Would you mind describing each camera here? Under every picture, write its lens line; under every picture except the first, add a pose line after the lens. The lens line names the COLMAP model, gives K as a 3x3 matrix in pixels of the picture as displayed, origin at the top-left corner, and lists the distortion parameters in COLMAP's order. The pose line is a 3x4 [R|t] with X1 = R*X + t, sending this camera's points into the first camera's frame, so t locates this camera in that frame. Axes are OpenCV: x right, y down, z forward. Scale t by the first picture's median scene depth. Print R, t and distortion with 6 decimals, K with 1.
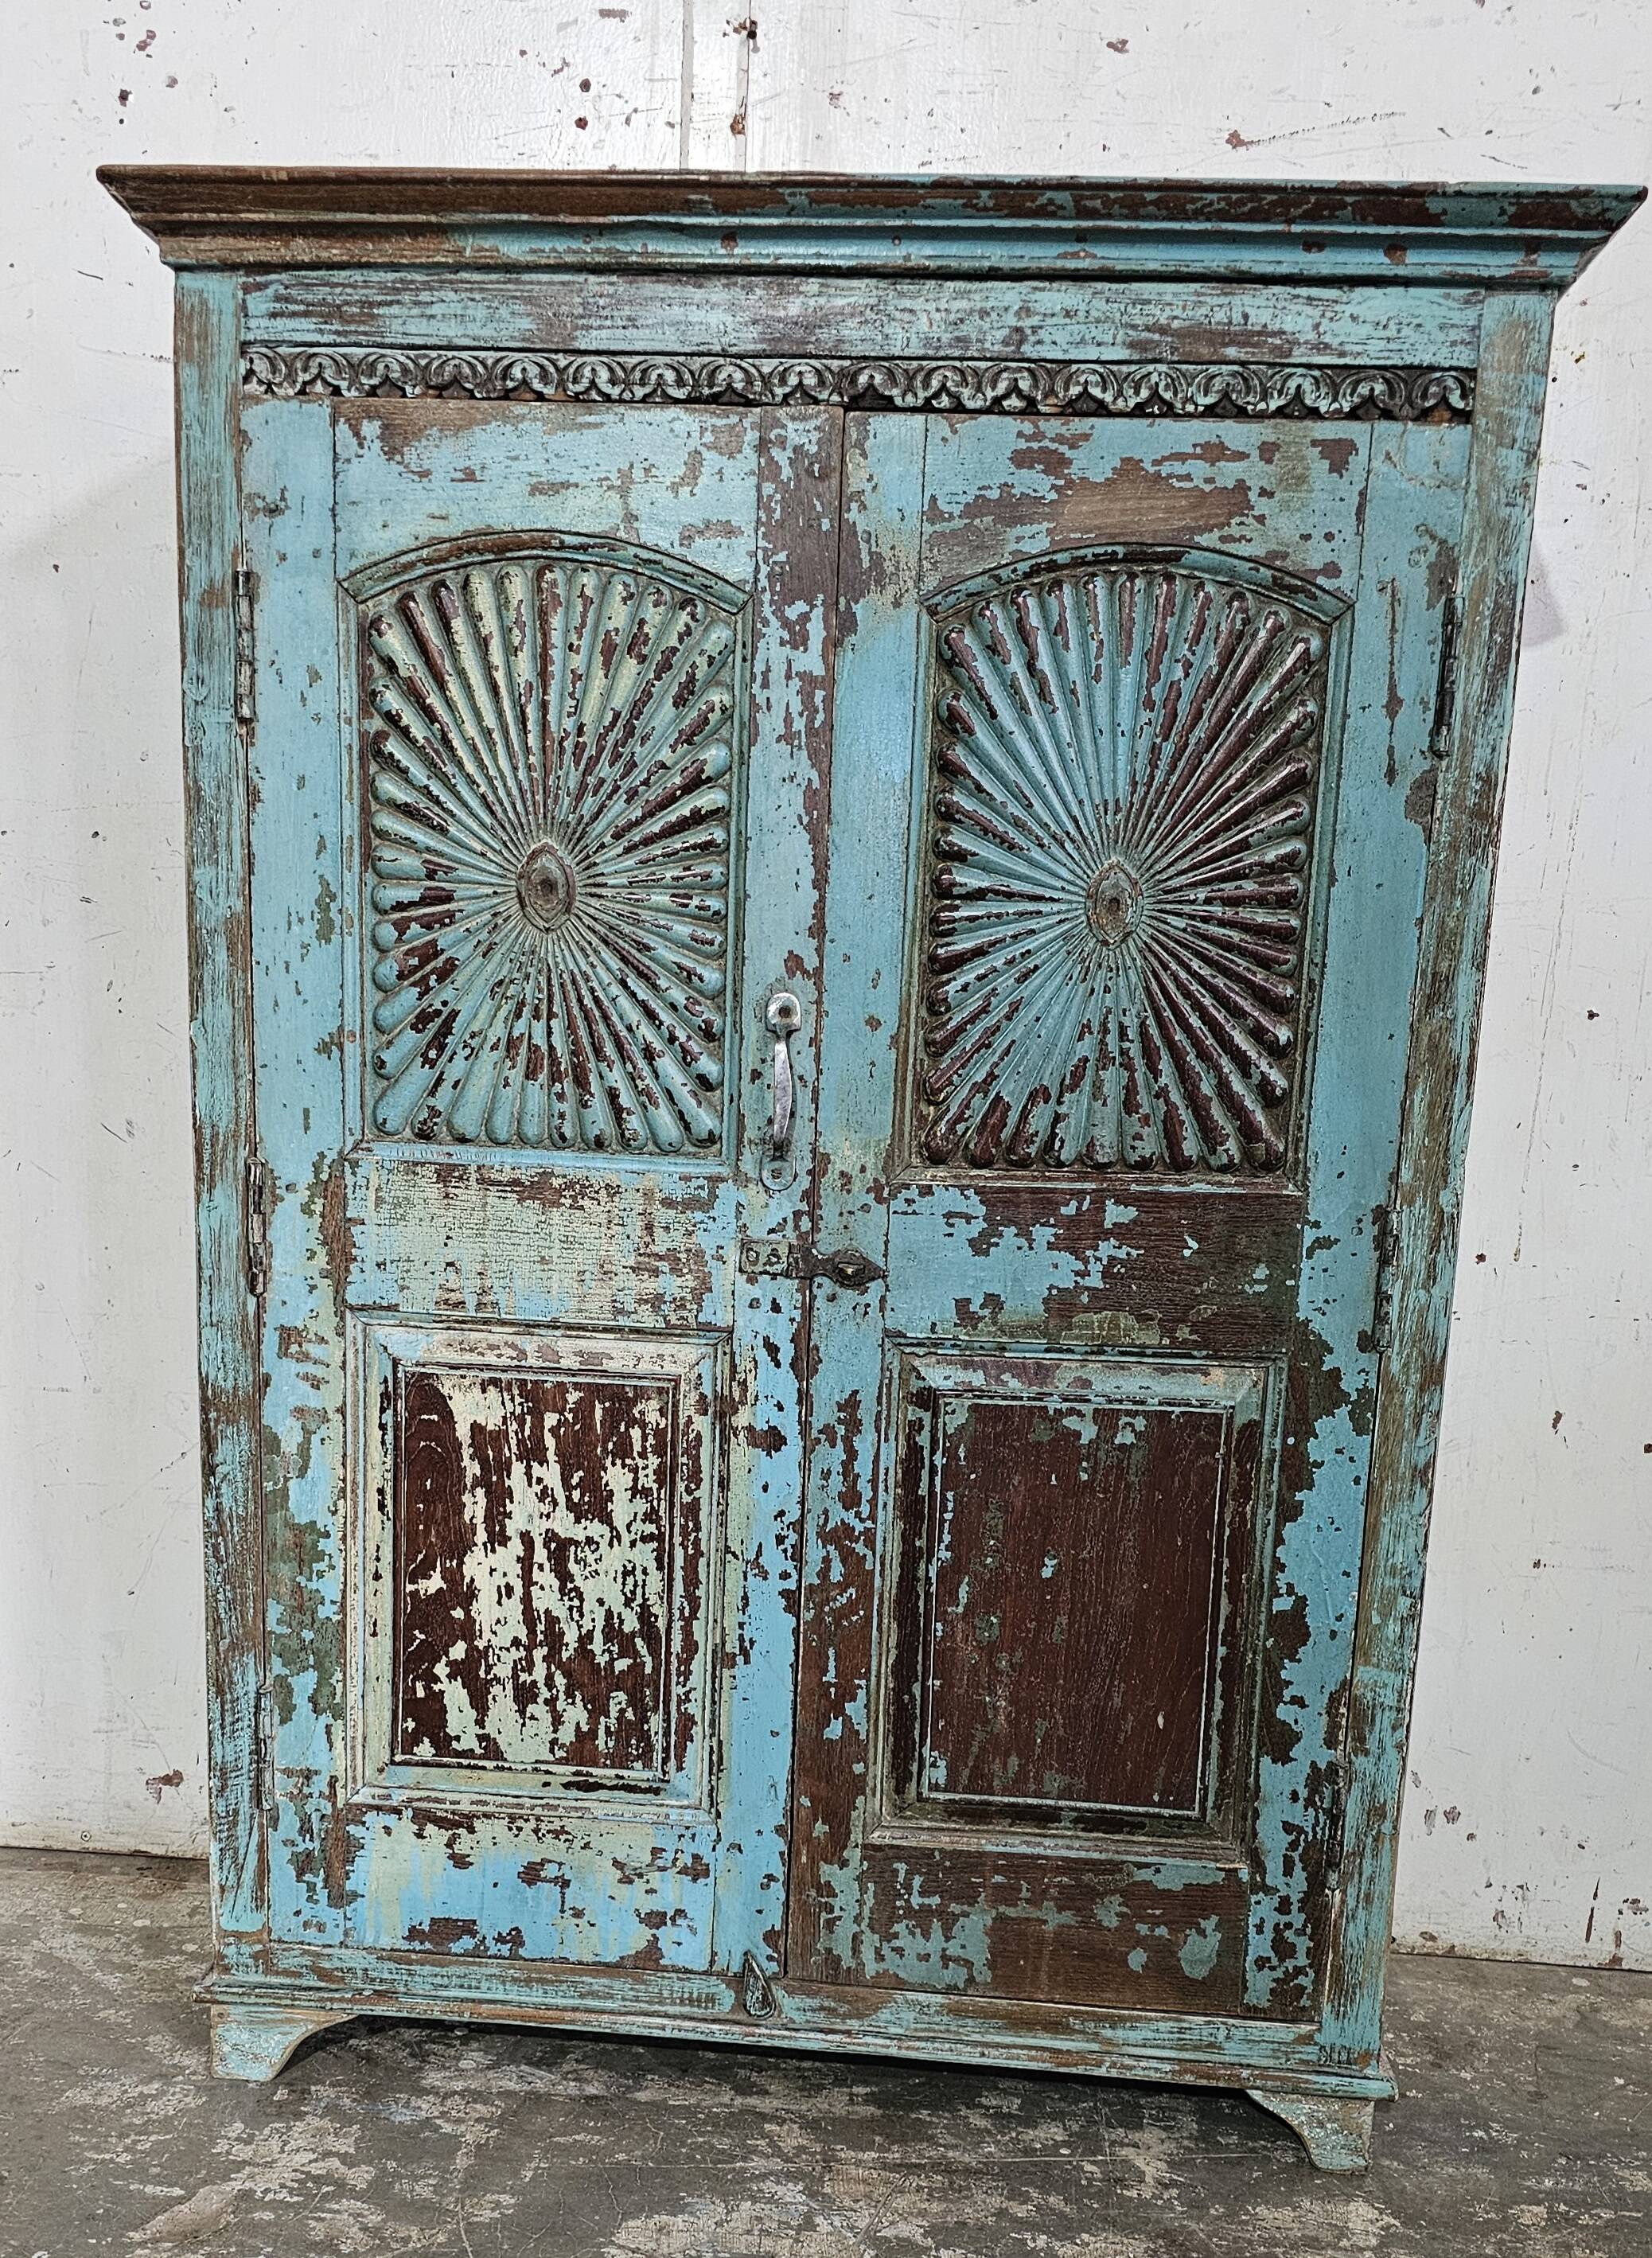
lens RADIAL K [[2118.5, 0, 776.9], [0, 2118.5, 1433.3], [0, 0, 1]] dist [0.079431, -0.106111]
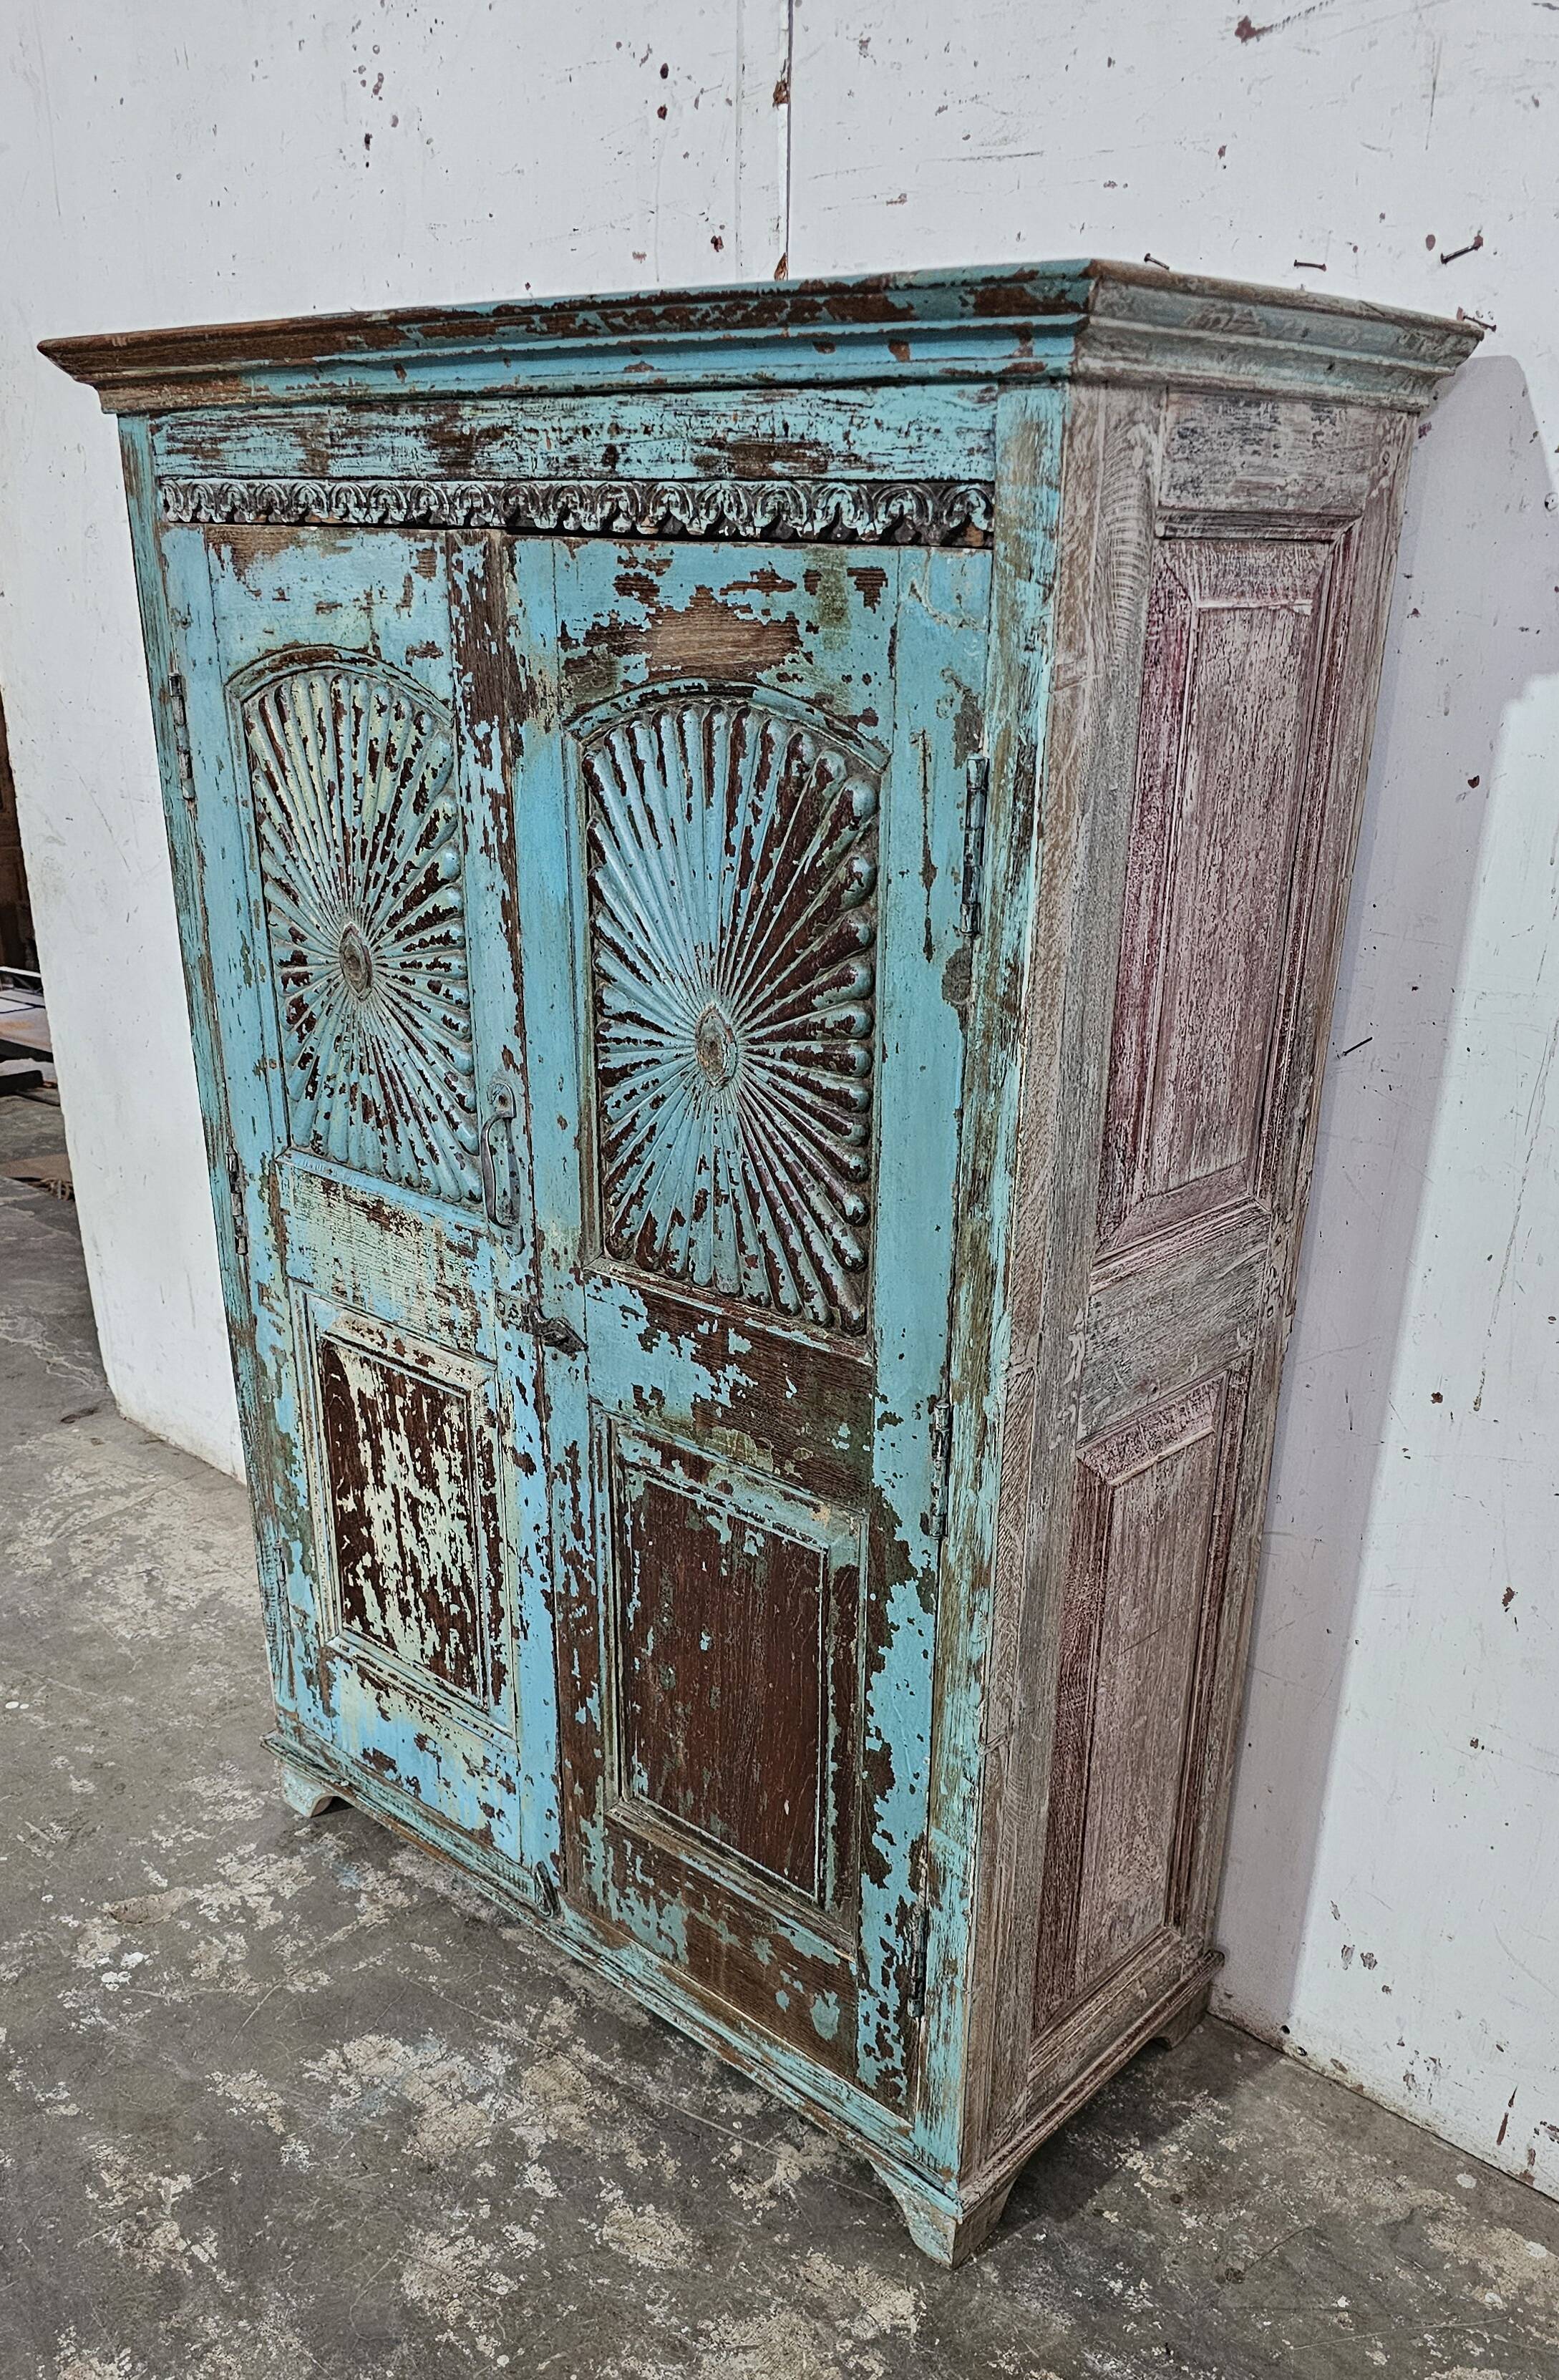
lens RADIAL K [[1928.4, 0, 792.2], [0, 1928.4, 1414.8], [0, 0, 1]] dist [0.074843, -0.097664]
pose [[0.799450, 0.225114, -0.556959, 0.708811], [-0.109288, 0.966162, 0.233638, -0.290888], [0.590708, -0.125913, 0.797001, 0.283140]]
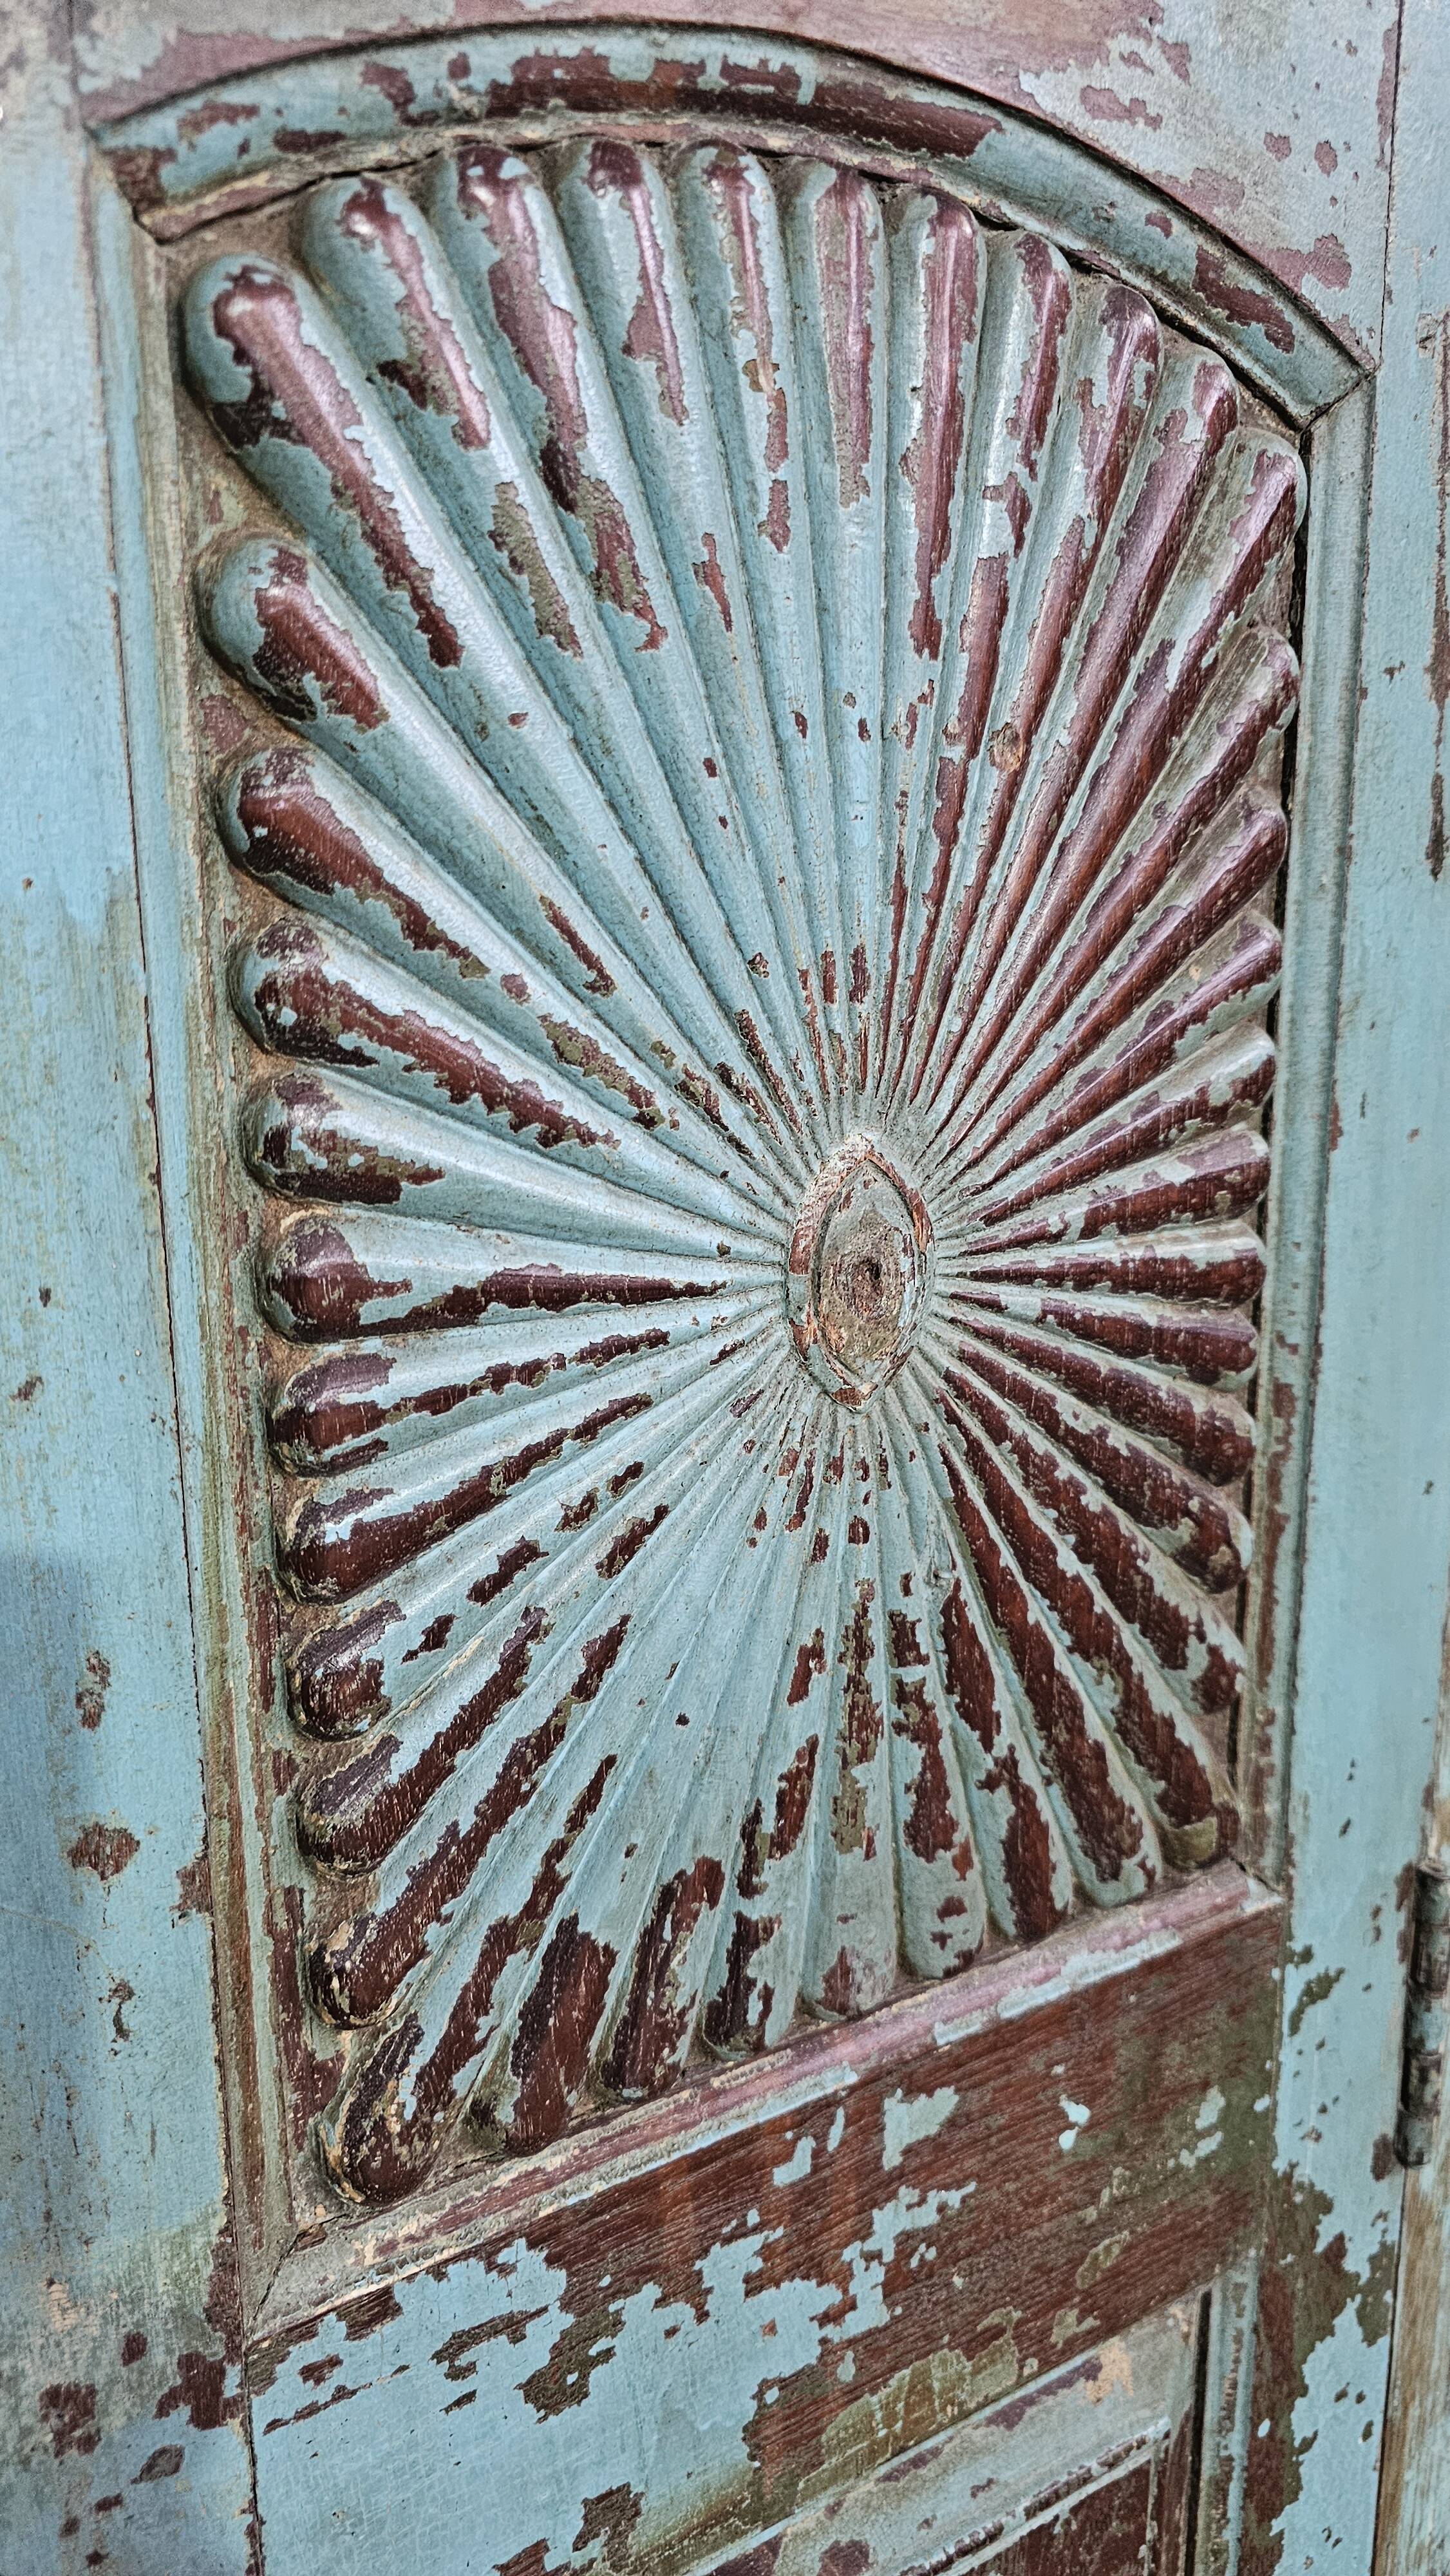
lens RADIAL K [[1736.0, 0, 720.2], [0, 1736.0, 1282.7], [0, 0, 1]] dist [0.048195, -0.067564]
pose [[0.811348, -0.162694, 0.561467, -0.000779], [0.160086, 0.985610, 0.054264, -0.259550], [-0.562216, 0.045856, 0.825718, 0.788651]]
